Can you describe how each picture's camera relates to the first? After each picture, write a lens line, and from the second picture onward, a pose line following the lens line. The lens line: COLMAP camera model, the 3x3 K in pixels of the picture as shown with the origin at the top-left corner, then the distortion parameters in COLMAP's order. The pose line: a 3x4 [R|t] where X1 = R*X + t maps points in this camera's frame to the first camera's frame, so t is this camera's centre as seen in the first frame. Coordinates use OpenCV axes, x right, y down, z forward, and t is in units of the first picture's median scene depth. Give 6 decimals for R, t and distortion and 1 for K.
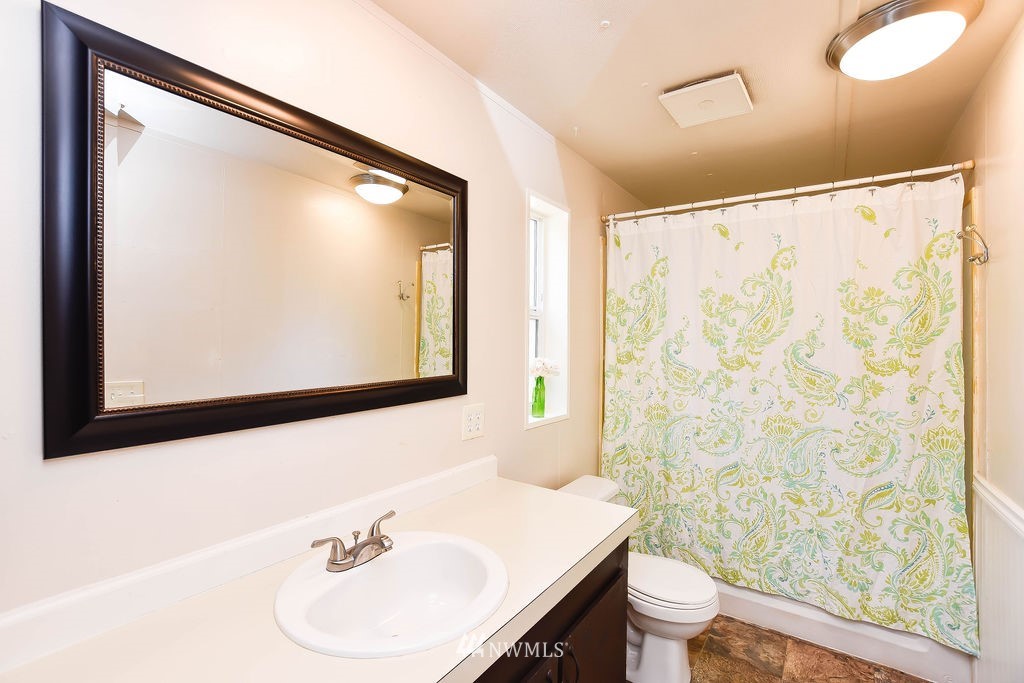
lens RADIAL K [[452.4, 0, 512.0], [0, 452.4, 341.5], [0, 0, 1]] dist [-0.017025, 0.005855]
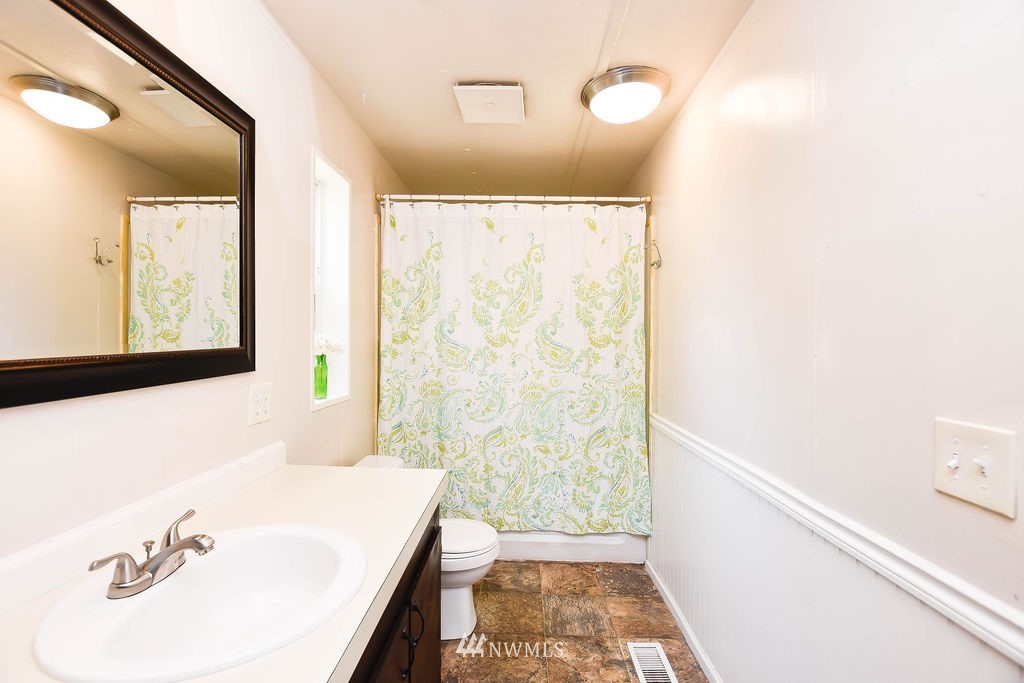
lens RADIAL K [[448.0, 0, 512.0], [0, 448.0, 341.5], [0, 0, 1]] dist [-0.019534, -0.000039]
pose [[0.839225, -0.006237, 0.543748, -0.115107], [-0.003983, 0.999837, 0.017617, 0.034369], [-0.543769, -0.016951, 0.839064, 0.023704]]
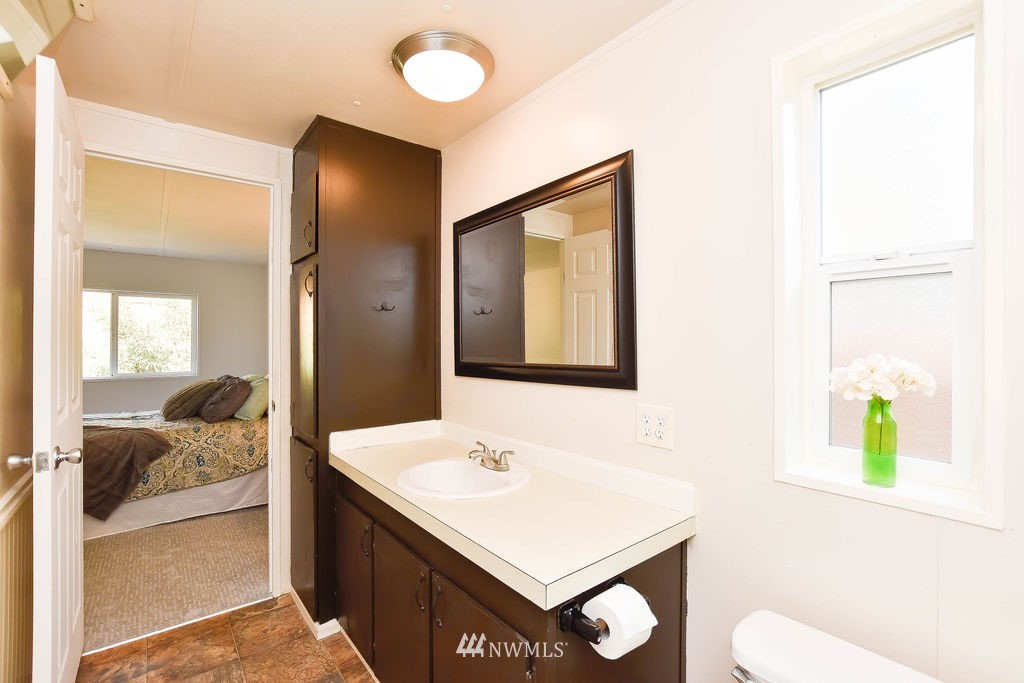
lens RADIAL K [[452.4, 0, 512.0], [0, 452.4, 341.5], [0, 0, 1]] dist [-0.017025, 0.005855]
pose [[-0.282747, -0.008372, -0.959158, 0.622328], [0.002482, 0.999952, -0.009460, 0.022904], [0.959191, -0.005055, -0.282713, 0.782707]]
